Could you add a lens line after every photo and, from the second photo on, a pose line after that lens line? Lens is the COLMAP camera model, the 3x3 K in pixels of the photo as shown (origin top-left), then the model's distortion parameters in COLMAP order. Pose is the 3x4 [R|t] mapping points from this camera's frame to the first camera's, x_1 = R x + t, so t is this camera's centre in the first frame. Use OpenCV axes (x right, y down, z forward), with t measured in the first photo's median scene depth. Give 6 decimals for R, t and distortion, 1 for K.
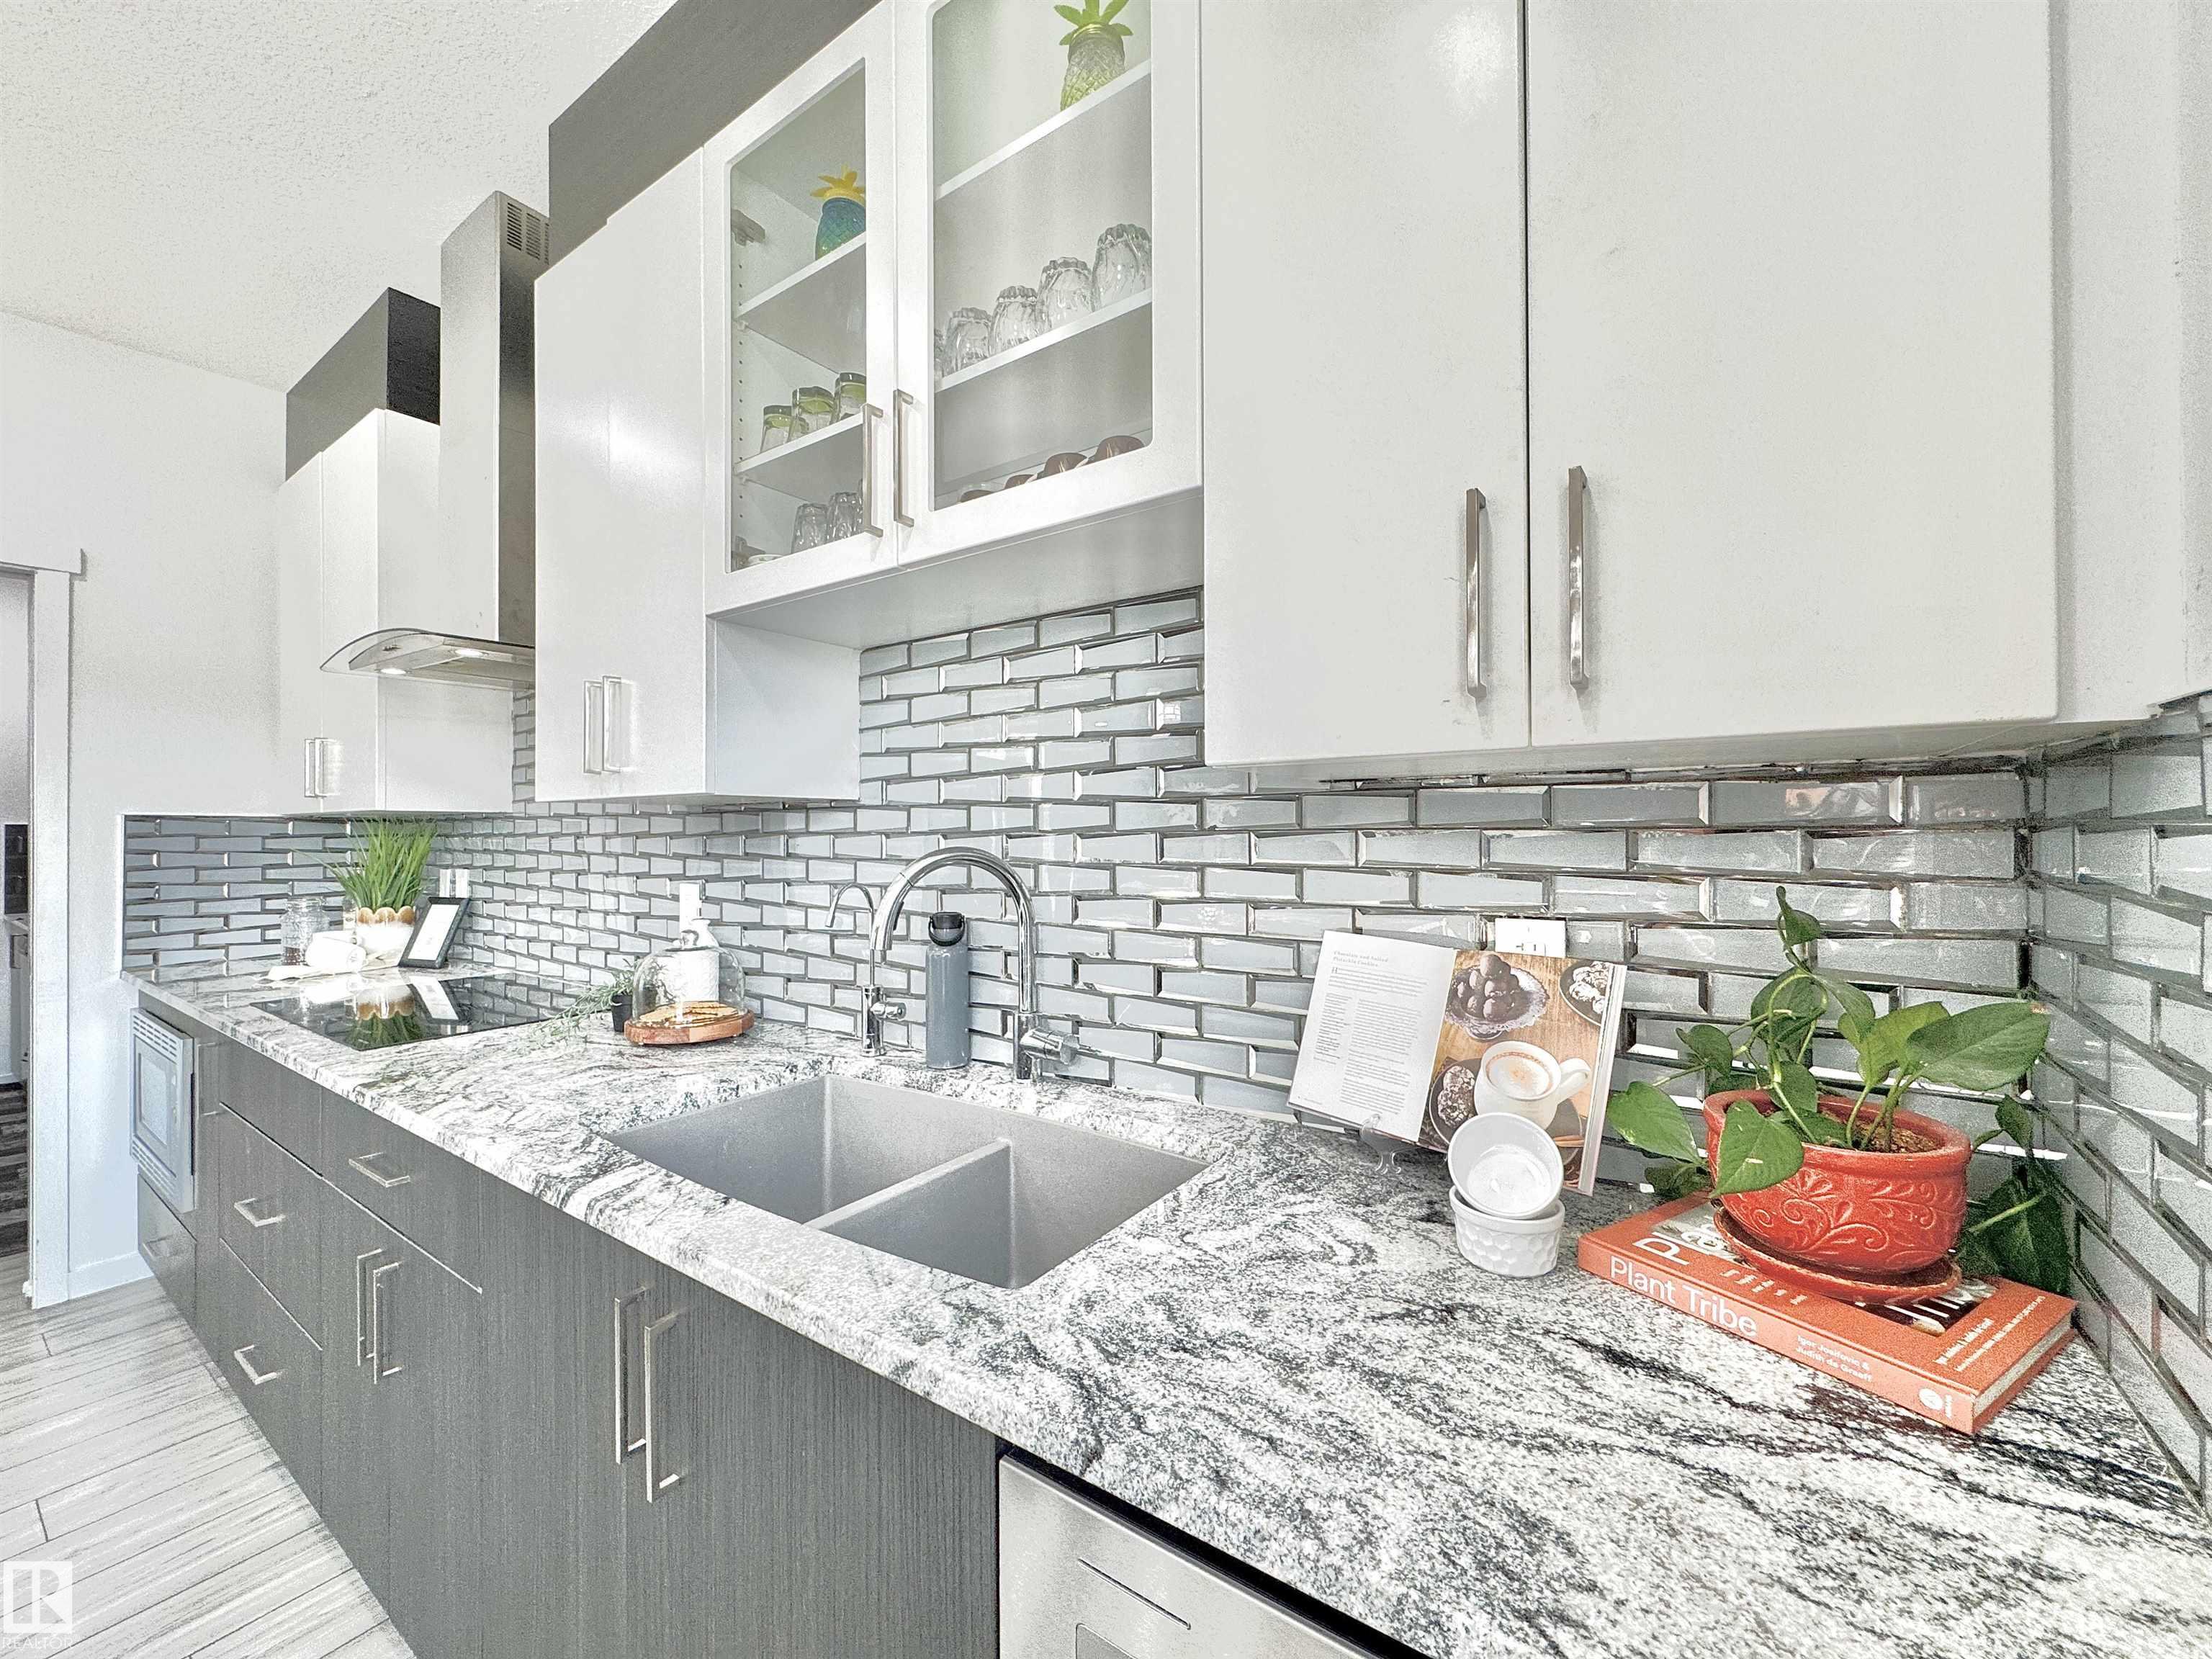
lens RADIAL K [[882.1, 0, 1106.0], [0, 882.1, 829.5], [0, 0, 1]] dist [-0.002080, -0.000238]
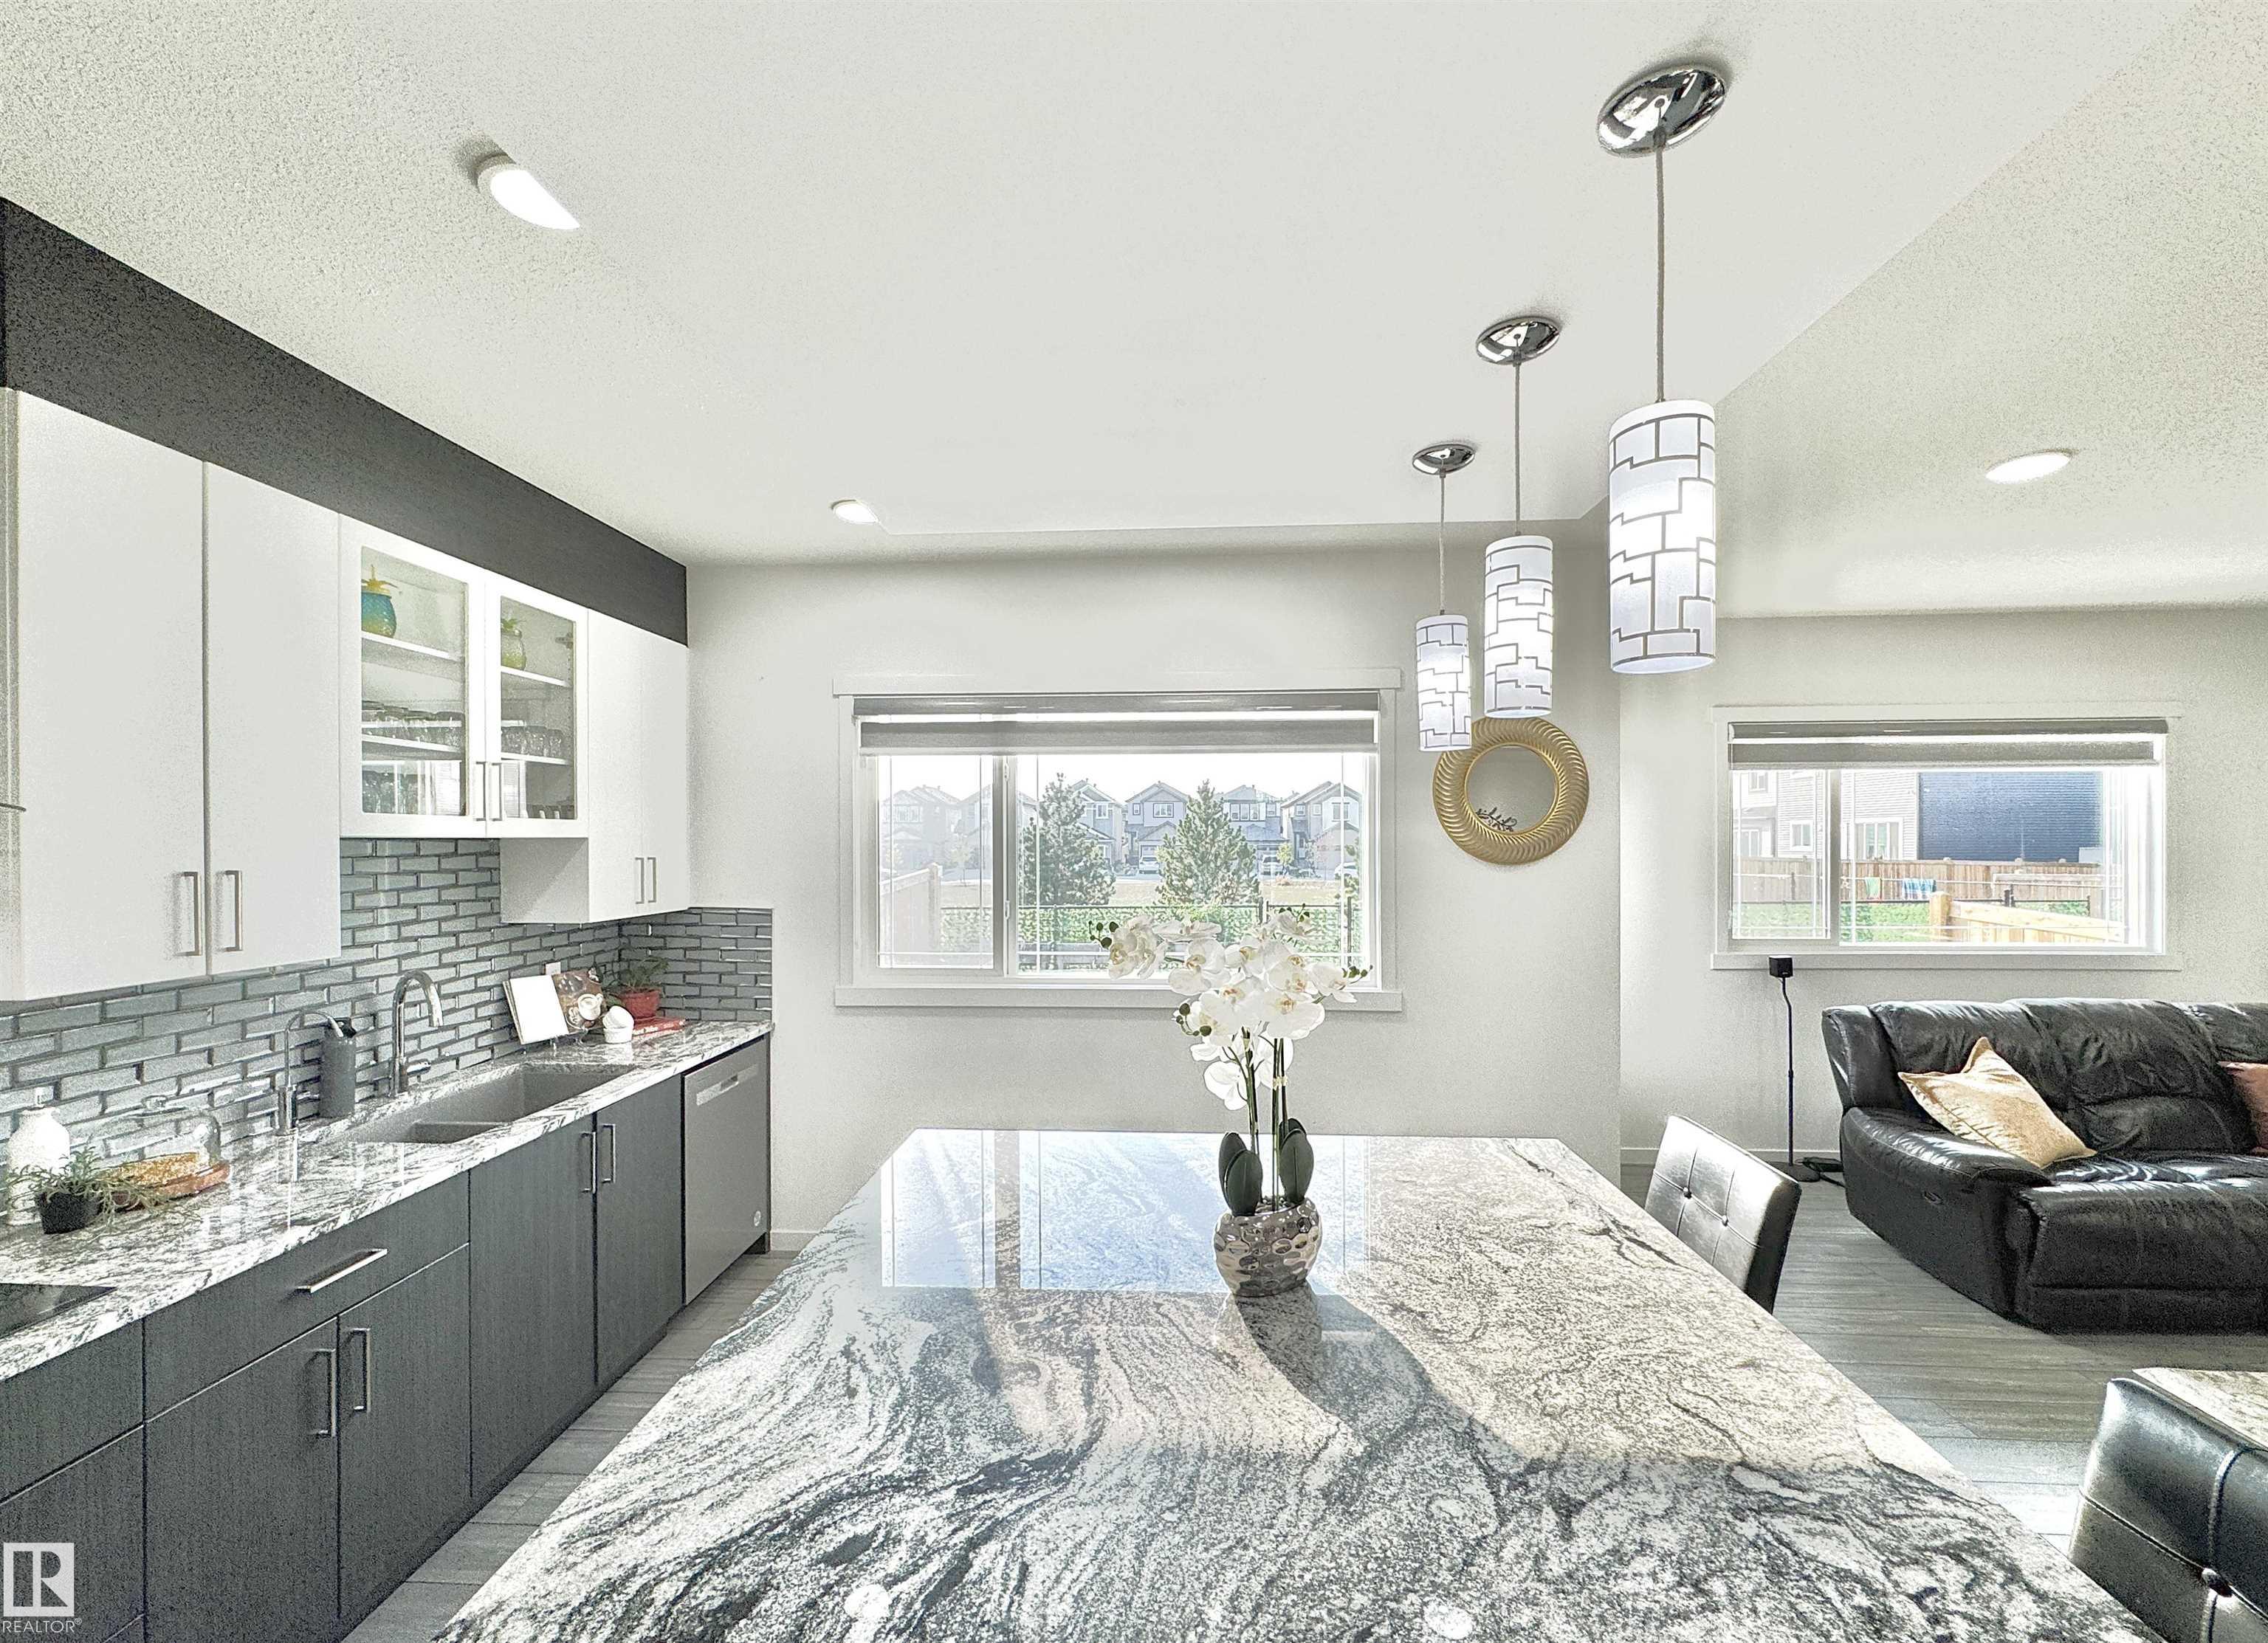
lens RADIAL K [[934.6, 0, 1138.1], [0, 934.6, 840.3], [0, 0, 1]] dist [-0.002276, -0.000219]
pose [[-0.523994, 0.007217, 0.851691, -3.309525], [0.003423, 0.999974, -0.006367, -0.293915], [-0.851715, -0.000421, -0.524005, 0.909819]]
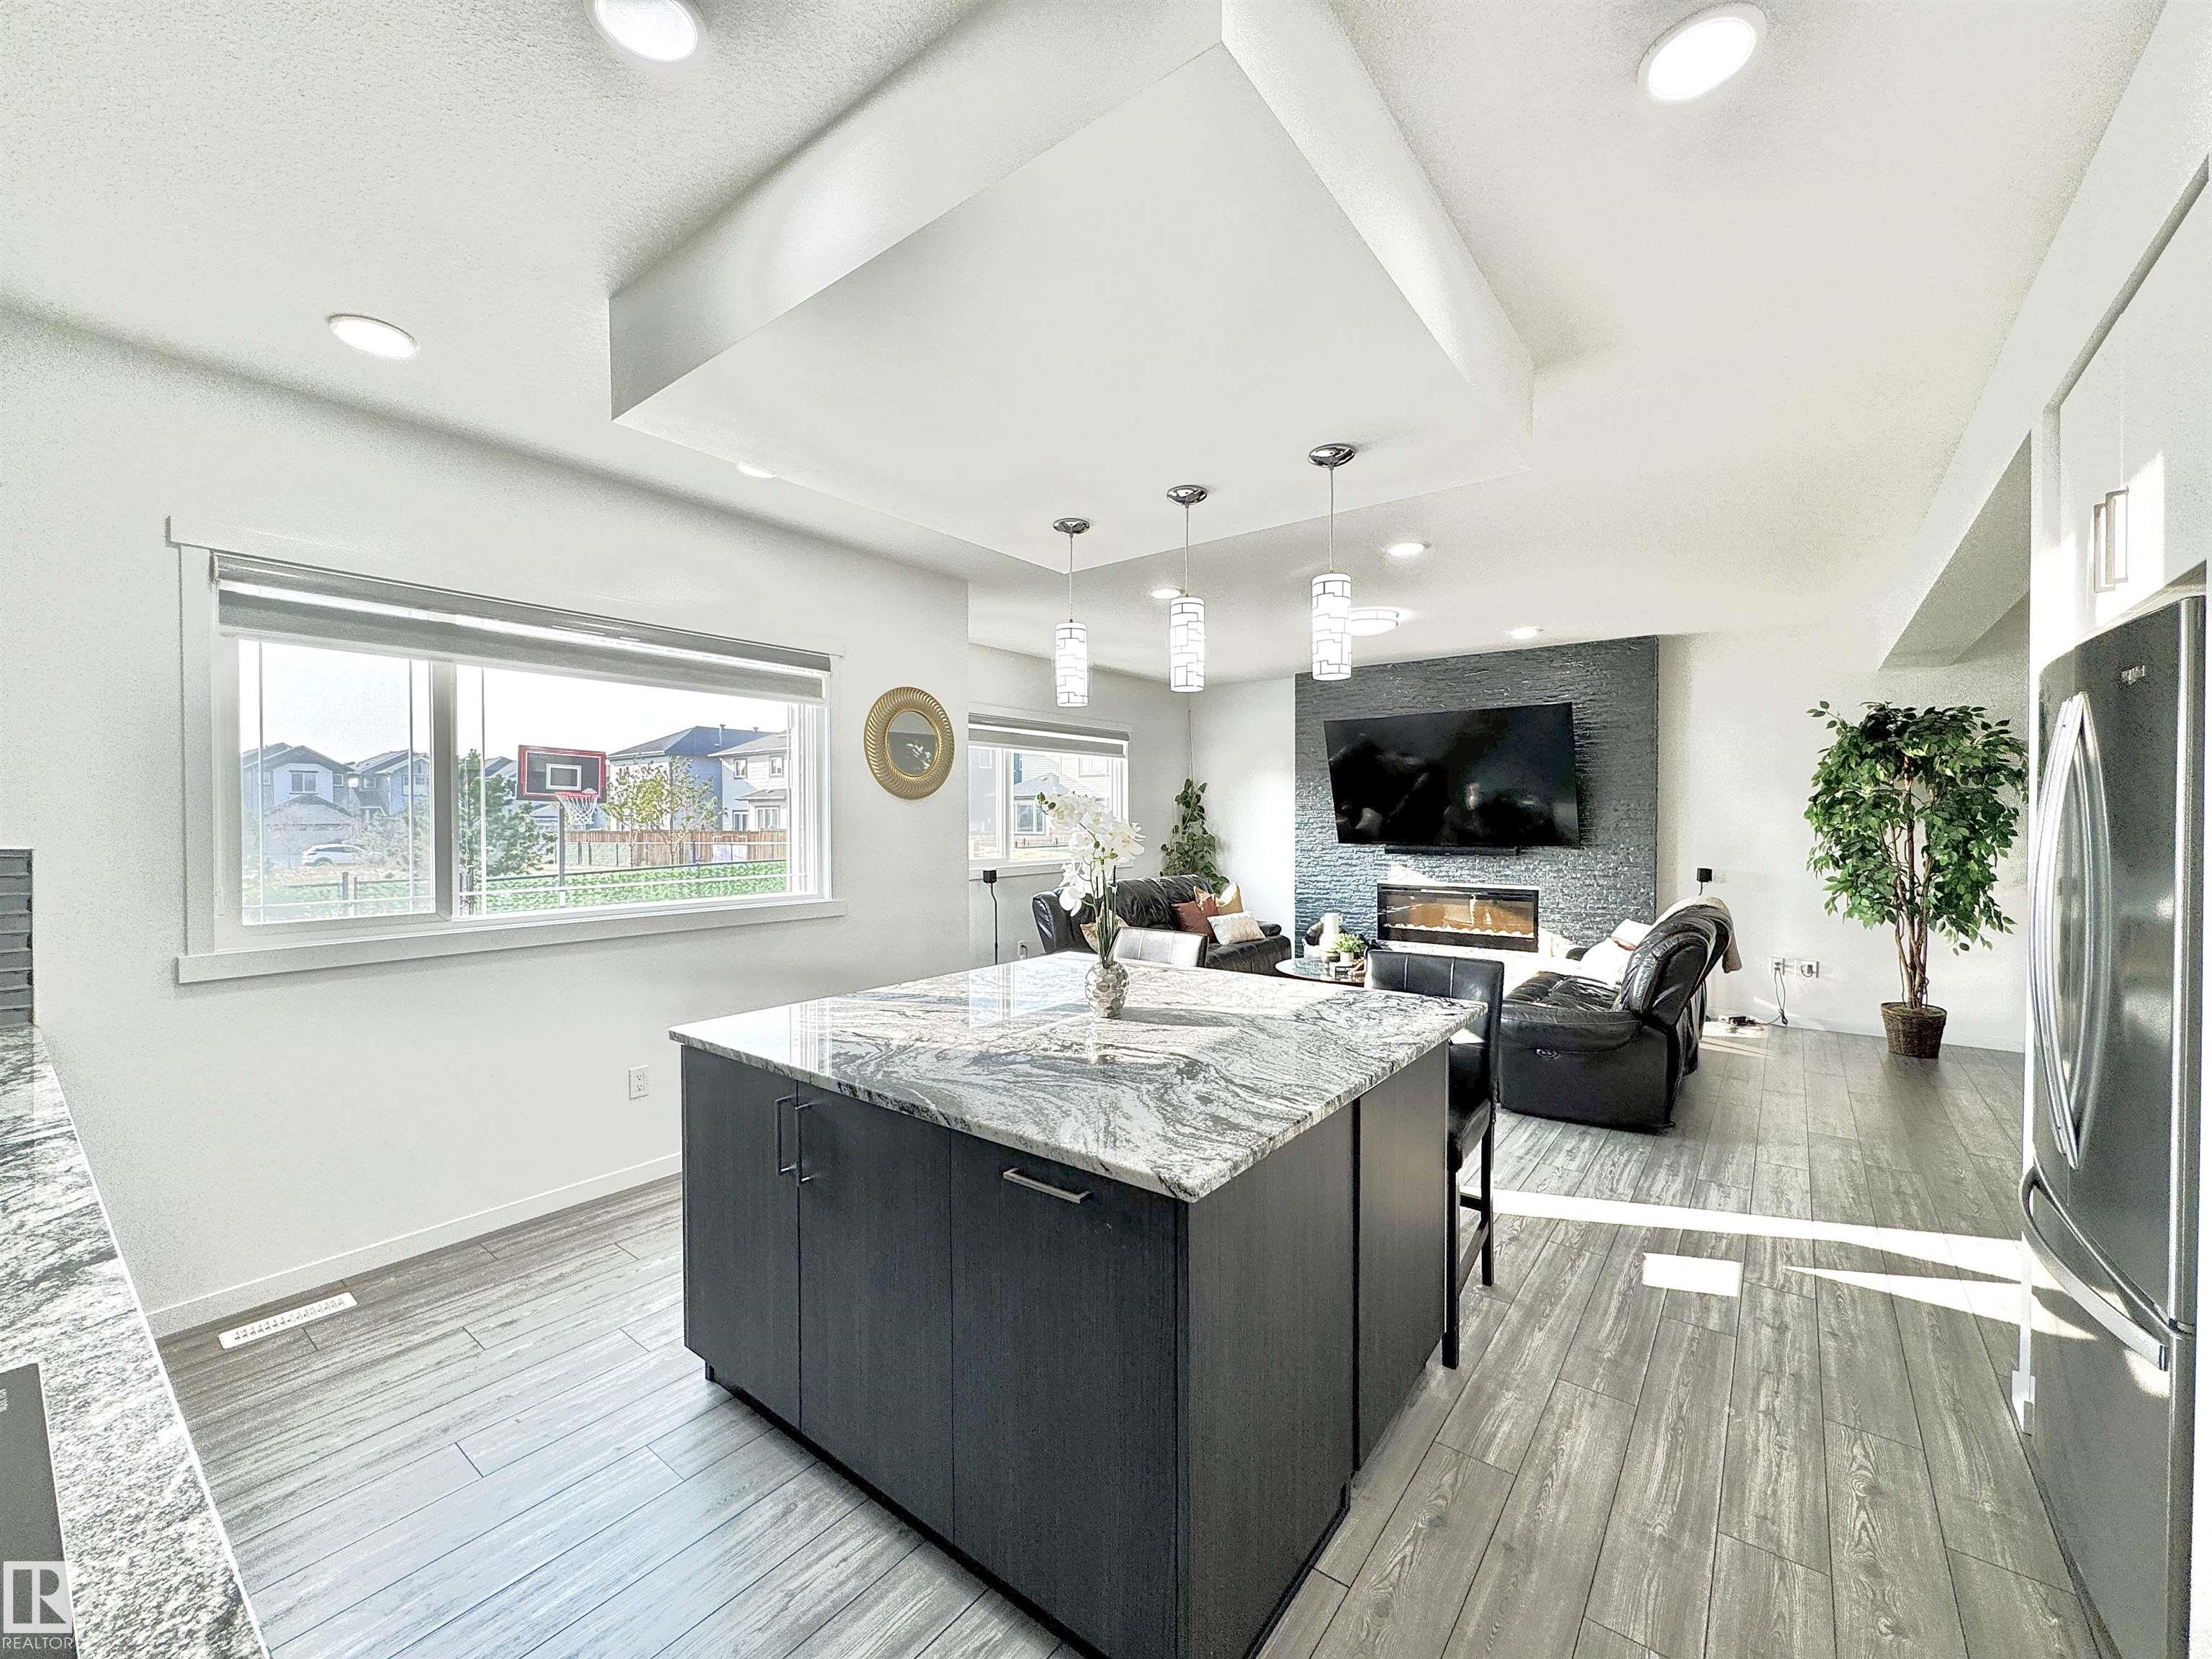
lens RADIAL K [[878.4, 0, 1106.0], [0, 878.4, 829.5], [0, 0, 1]] dist [-0.004313, 0.000063]
pose [[-0.998823, 0.006813, 0.048023, -2.295219], [0.007341, 0.999915, 0.010821, -0.115359], [-0.047945, 0.011161, -0.998788, 2.241479]]
